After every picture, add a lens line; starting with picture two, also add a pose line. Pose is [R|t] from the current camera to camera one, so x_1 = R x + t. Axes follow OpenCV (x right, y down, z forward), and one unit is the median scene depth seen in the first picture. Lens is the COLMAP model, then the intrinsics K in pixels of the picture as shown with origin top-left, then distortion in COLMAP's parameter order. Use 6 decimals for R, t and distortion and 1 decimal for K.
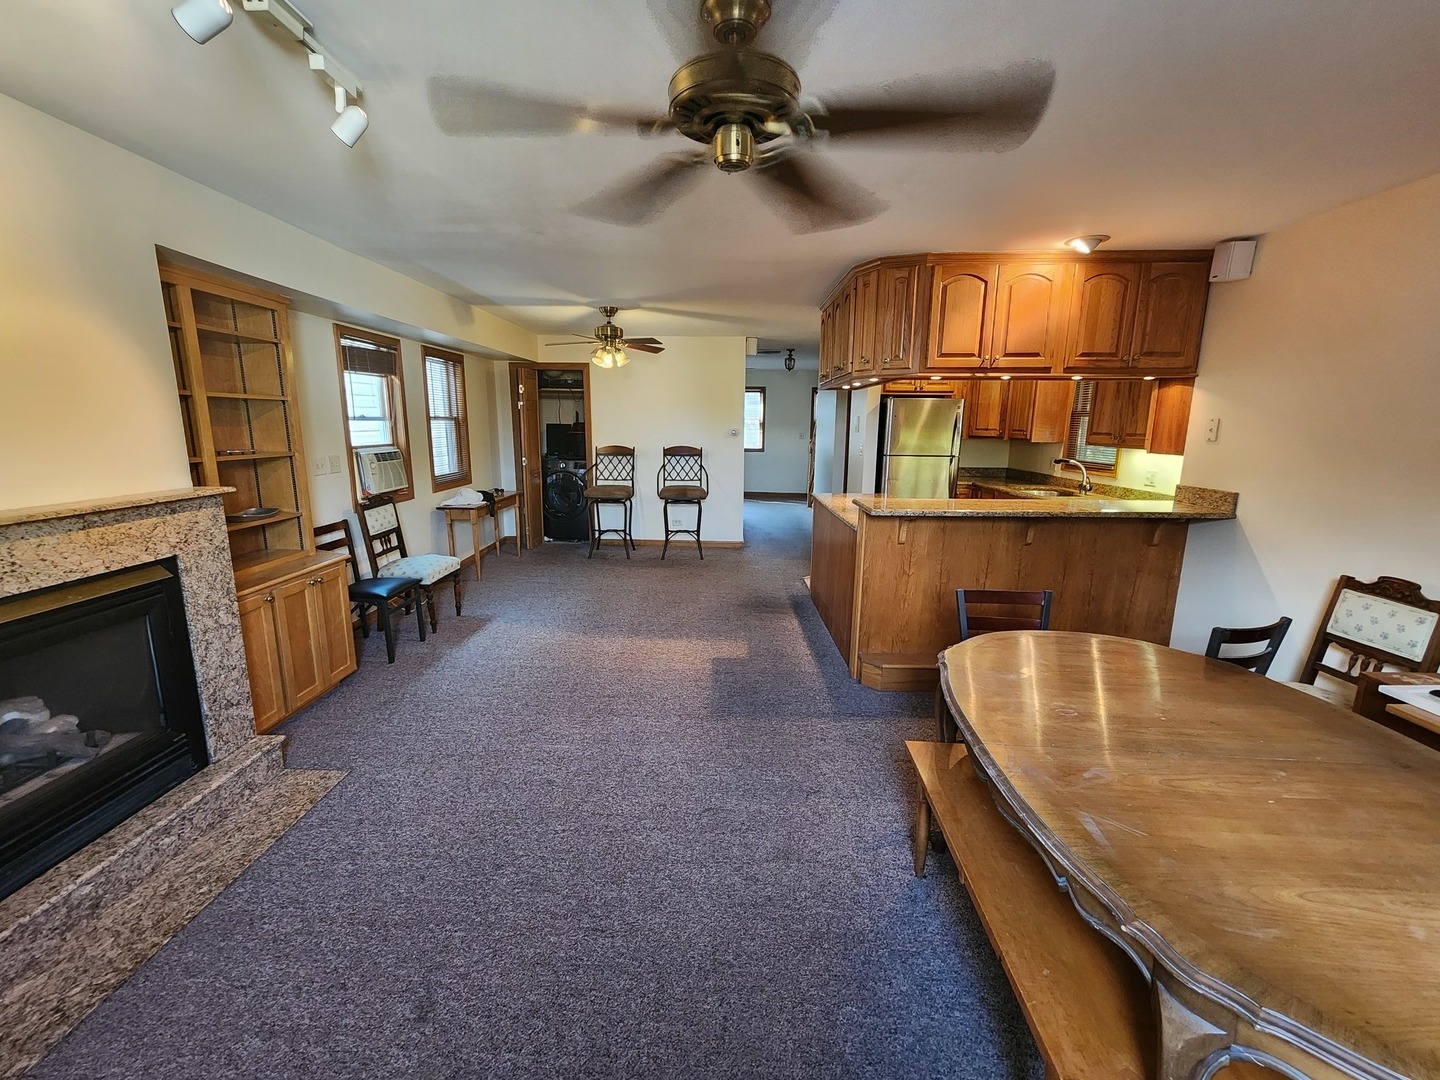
lens RADIAL K [[591.9, 0, 714.1], [0, 591.9, 536.3], [0, 0, 1]] dist [0.001863, -0.000678]
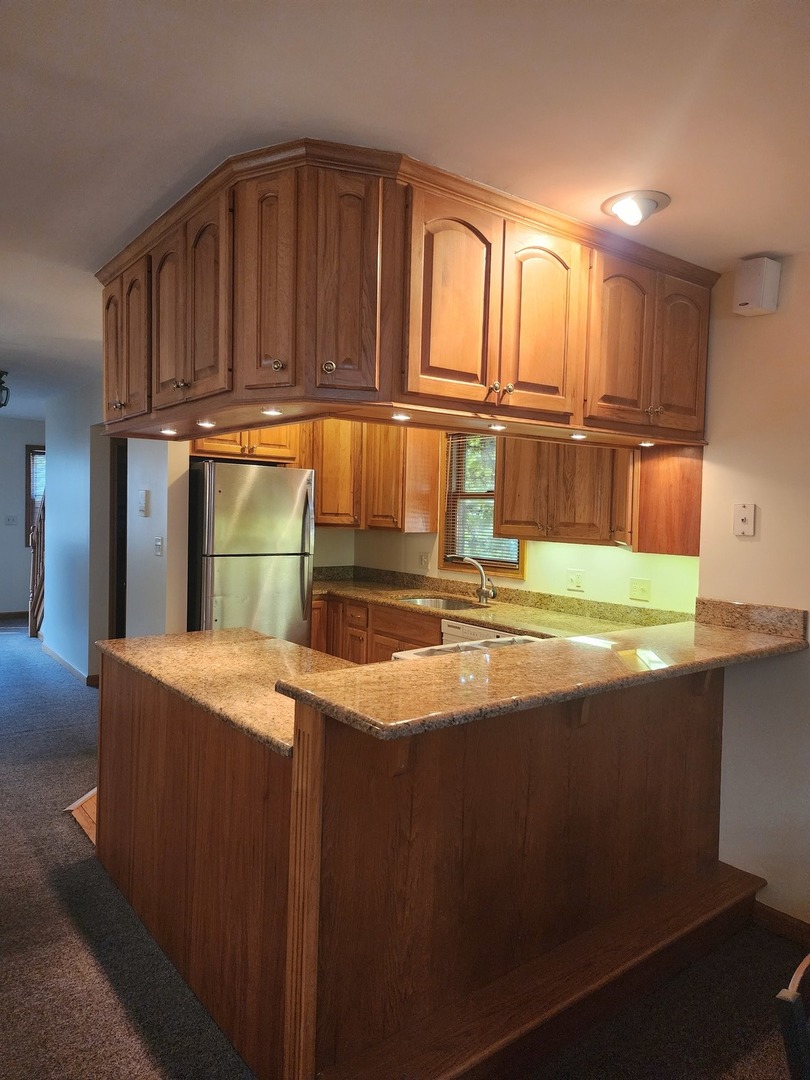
lens RADIAL K [[714.6, 0, 395.6], [0, 714.6, 539.3], [0, 0, 1]] dist [0.049886, -0.003779]
pose [[0.787340, -0.015596, 0.616322, -0.006905], [0.100425, 0.989573, -0.103250, -0.082674], [-0.608285, 0.143187, 0.780696, 0.440482]]
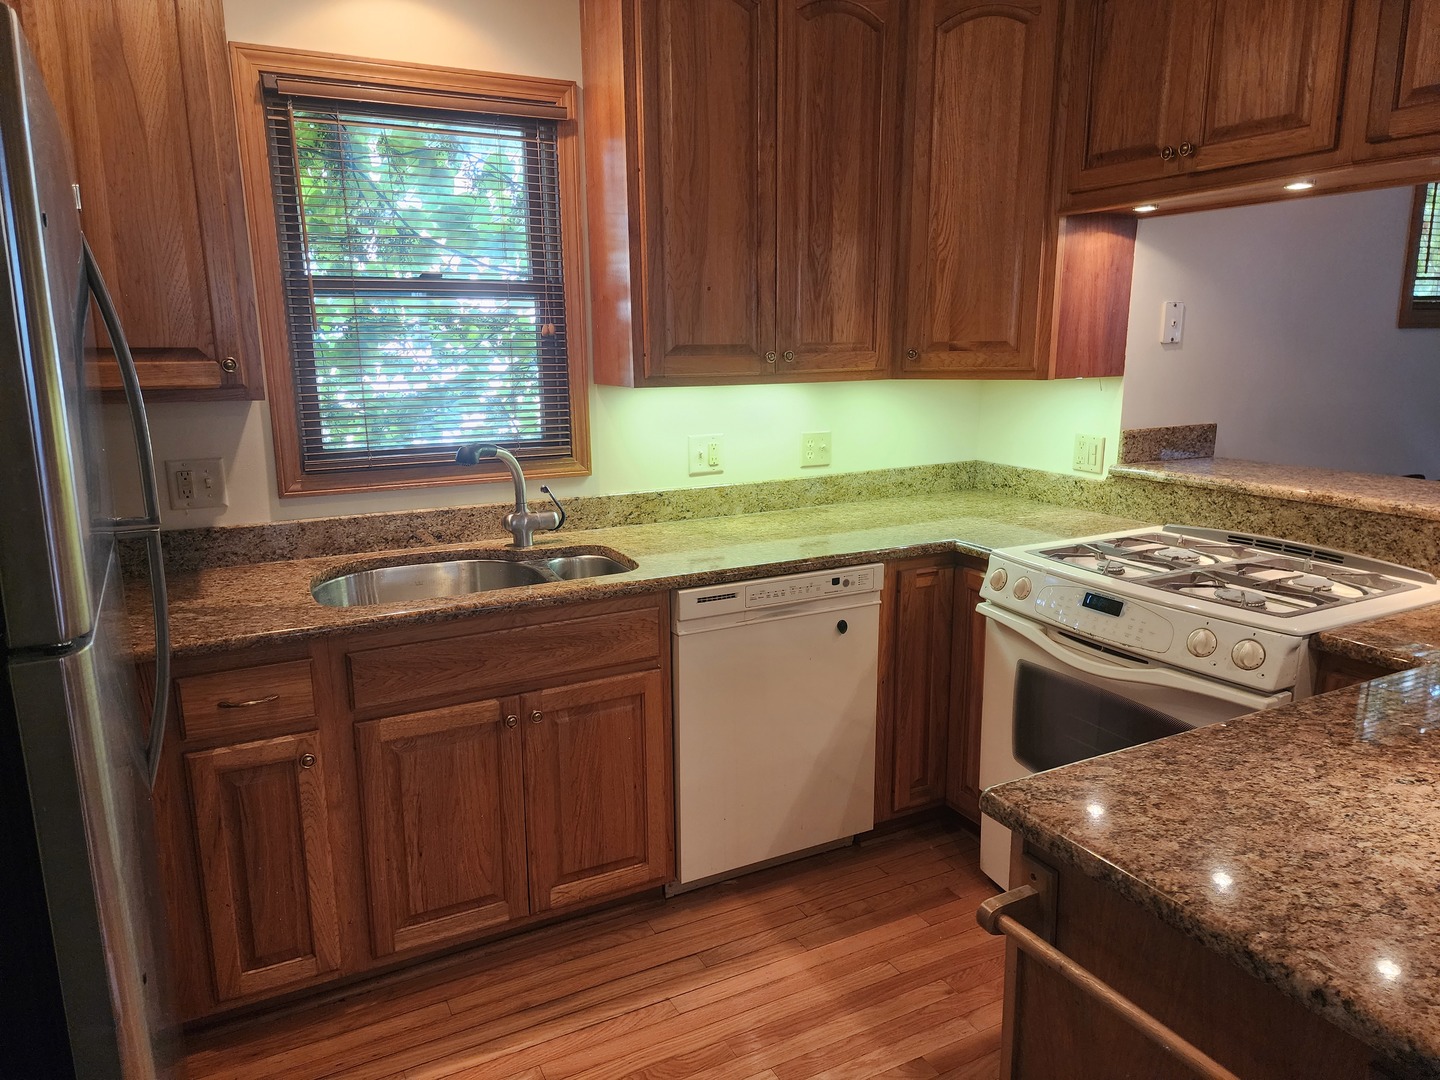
lens RADIAL K [[952.9, 0, 718.0], [0, 952.9, 539.4], [0, 0, 1]] dist [0.049886, -0.003779]
pose [[-0.467726, -0.182493, 0.864829, 0.163805], [0.177047, 0.939279, 0.293955, -0.247533], [-0.865960, 0.290606, -0.407015, 1.346285]]
